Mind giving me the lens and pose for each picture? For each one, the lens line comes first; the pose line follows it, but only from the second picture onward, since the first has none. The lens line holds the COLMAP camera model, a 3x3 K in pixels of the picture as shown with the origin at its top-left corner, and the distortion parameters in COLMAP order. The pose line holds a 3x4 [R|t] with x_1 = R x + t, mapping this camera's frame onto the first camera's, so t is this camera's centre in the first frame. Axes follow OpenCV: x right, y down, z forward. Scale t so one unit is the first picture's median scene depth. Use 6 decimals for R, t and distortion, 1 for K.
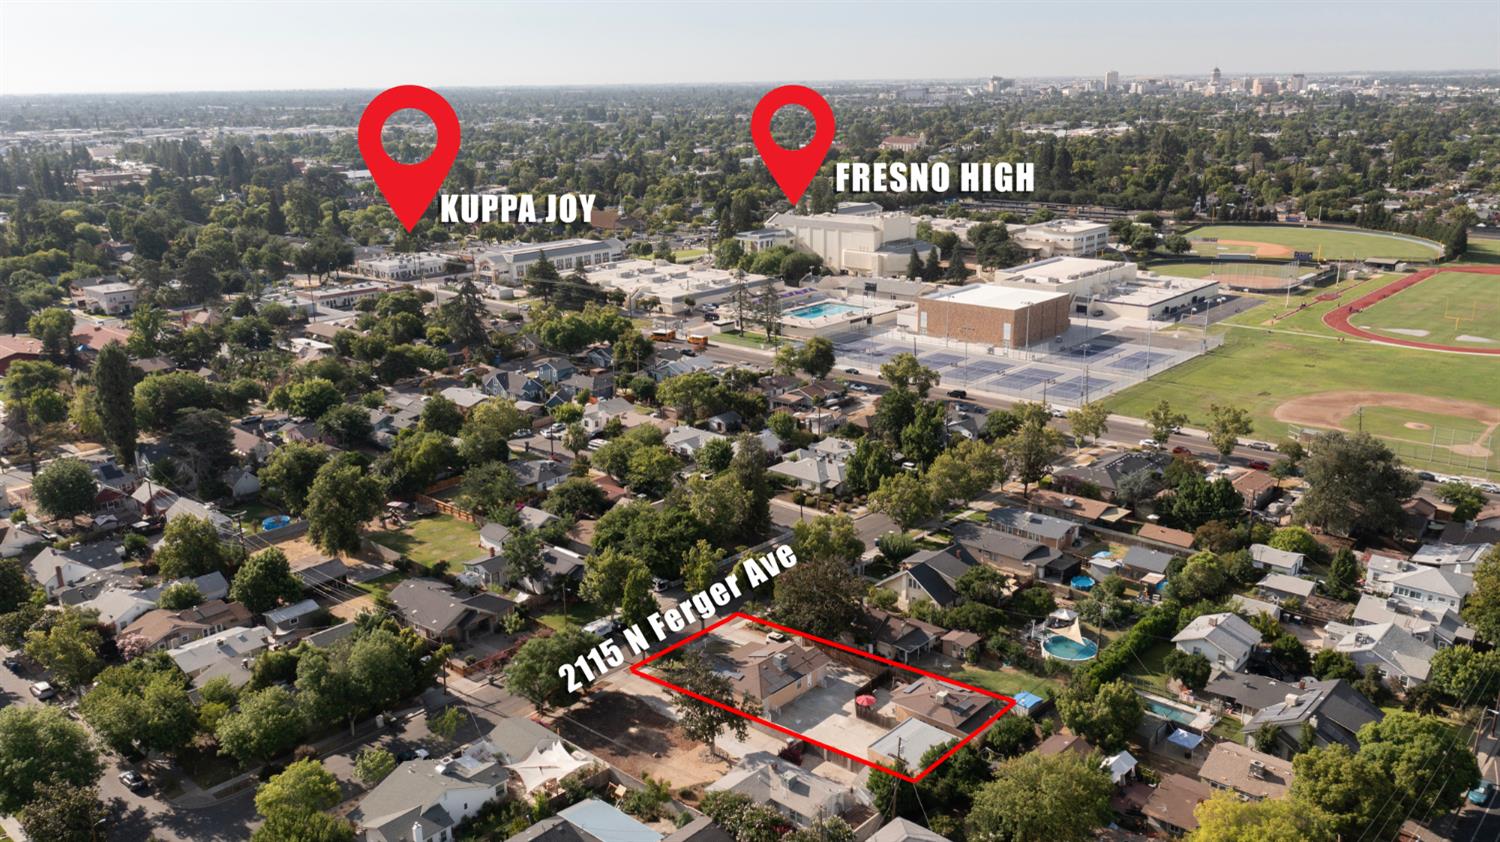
lens RADIAL K [[1189.8, 0, 755.8], [0, 1189.8, 413.0], [0, 0, 1]] dist [-0.001778, 0.005551]
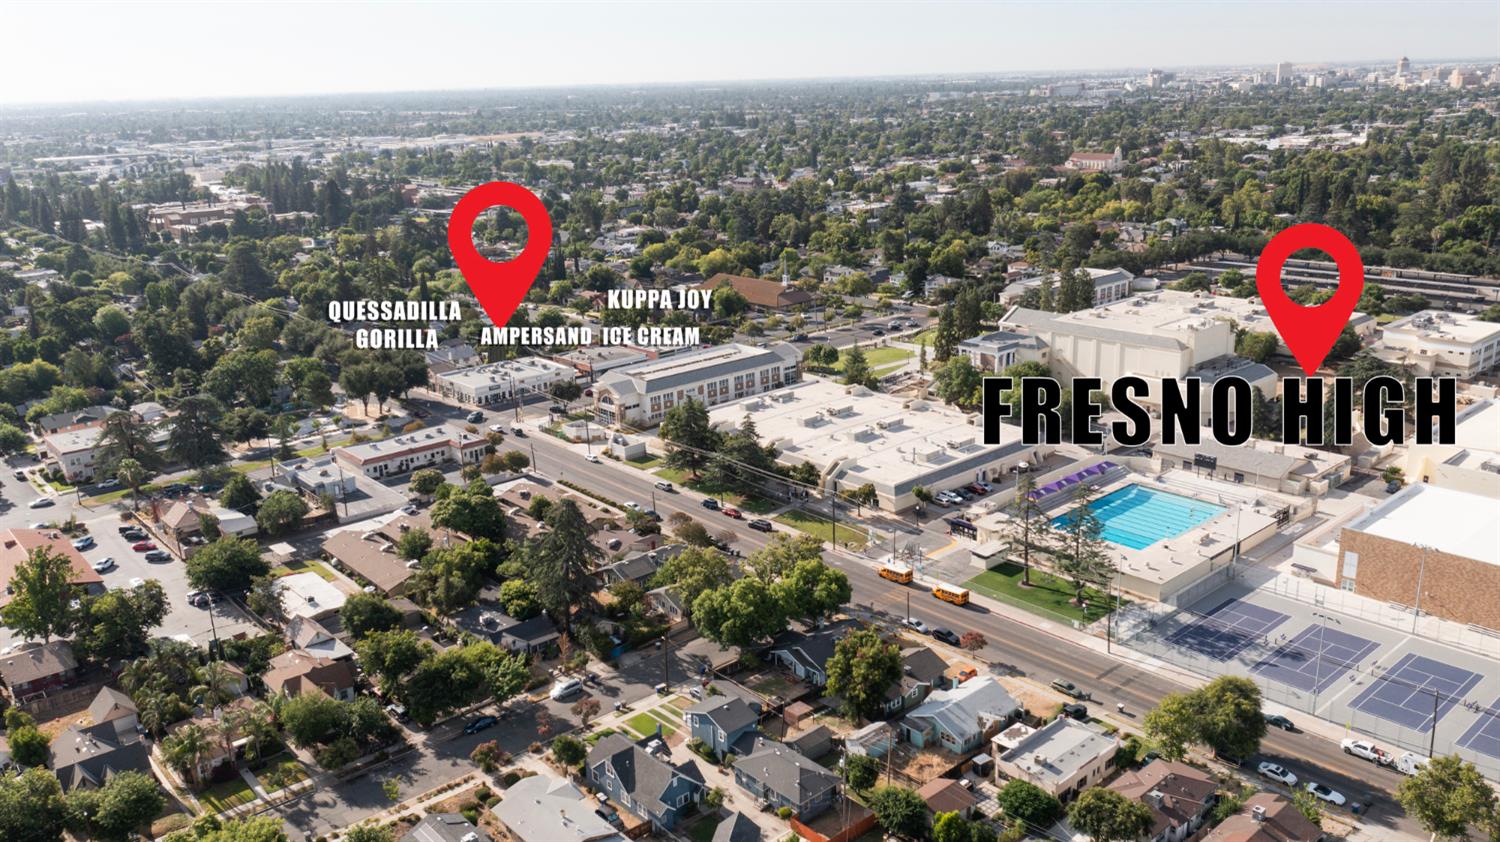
lens RADIAL K [[1189.8, 0, 755.8], [0, 1189.8, 413.0], [0, 0, 1]] dist [-0.001778, 0.005551]
pose [[0.994168, 0.016577, -0.106562, -0.032587], [-0.016074, 0.999855, 0.005576, -0.058557], [0.106639, -0.003831, 0.994290, 0.155890]]
